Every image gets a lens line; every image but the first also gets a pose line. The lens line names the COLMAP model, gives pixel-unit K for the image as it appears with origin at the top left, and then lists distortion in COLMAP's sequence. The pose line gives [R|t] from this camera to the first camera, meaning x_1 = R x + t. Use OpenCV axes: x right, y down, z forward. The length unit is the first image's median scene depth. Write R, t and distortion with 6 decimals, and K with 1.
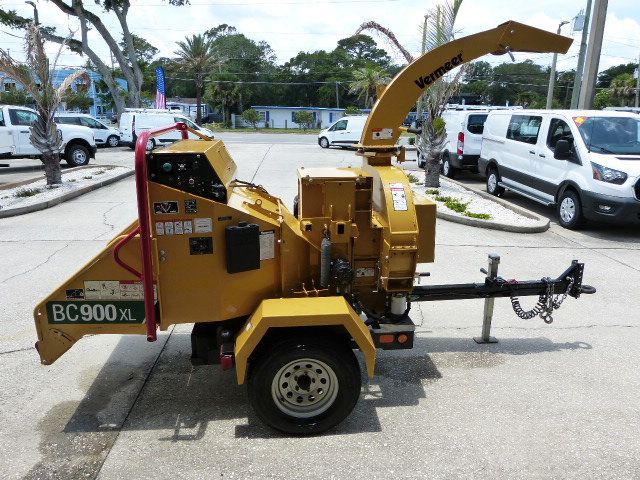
lens RADIAL K [[477.5, 0, 317.5], [0, 477.5, 241.6], [0, 0, 1]] dist [-0.040589, 0.028238]
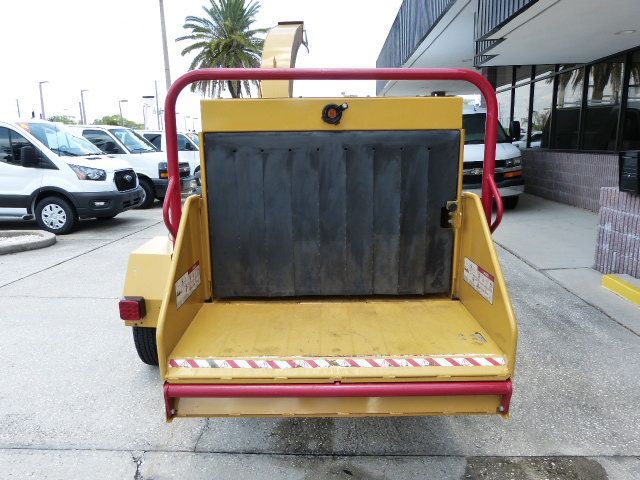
lens RADIAL K [[477.5, 0, 318.4], [0, 477.5, 243.5], [0, 0, 1]] dist [-0.040589, 0.028238]
pose [[0.099773, -0.229544, 0.968171, -1.054239], [0.282237, 0.939590, 0.193682, -0.142124], [-0.954142, 0.253929, 0.158531, 0.970834]]
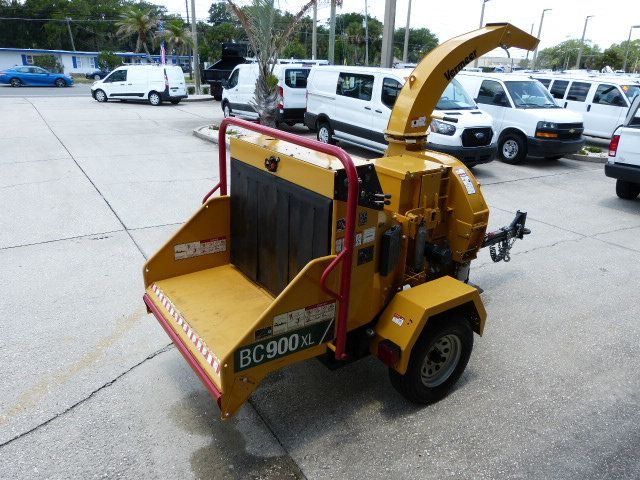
lens RADIAL K [[477.5, 0, 317.6], [0, 477.5, 241.7], [0, 0, 1]] dist [-0.040589, 0.028238]
pose [[0.874499, -0.163707, 0.456565, -0.697963], [0.111831, 0.984010, 0.138629, -0.151045], [-0.471959, -0.070173, 0.878823, 0.143888]]
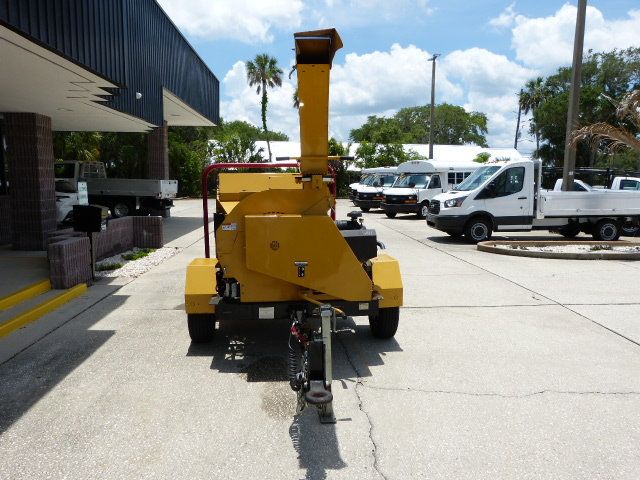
lens RADIAL K [[477.5, 0, 318.7], [0, 477.5, 240.5], [0, 0, 1]] dist [-0.040589, 0.028238]
pose [[0.000926, 0.109646, -0.993970, 1.491512], [-0.271465, 0.956673, 0.105279, -0.201633], [0.962448, 0.269731, 0.030651, 1.197380]]
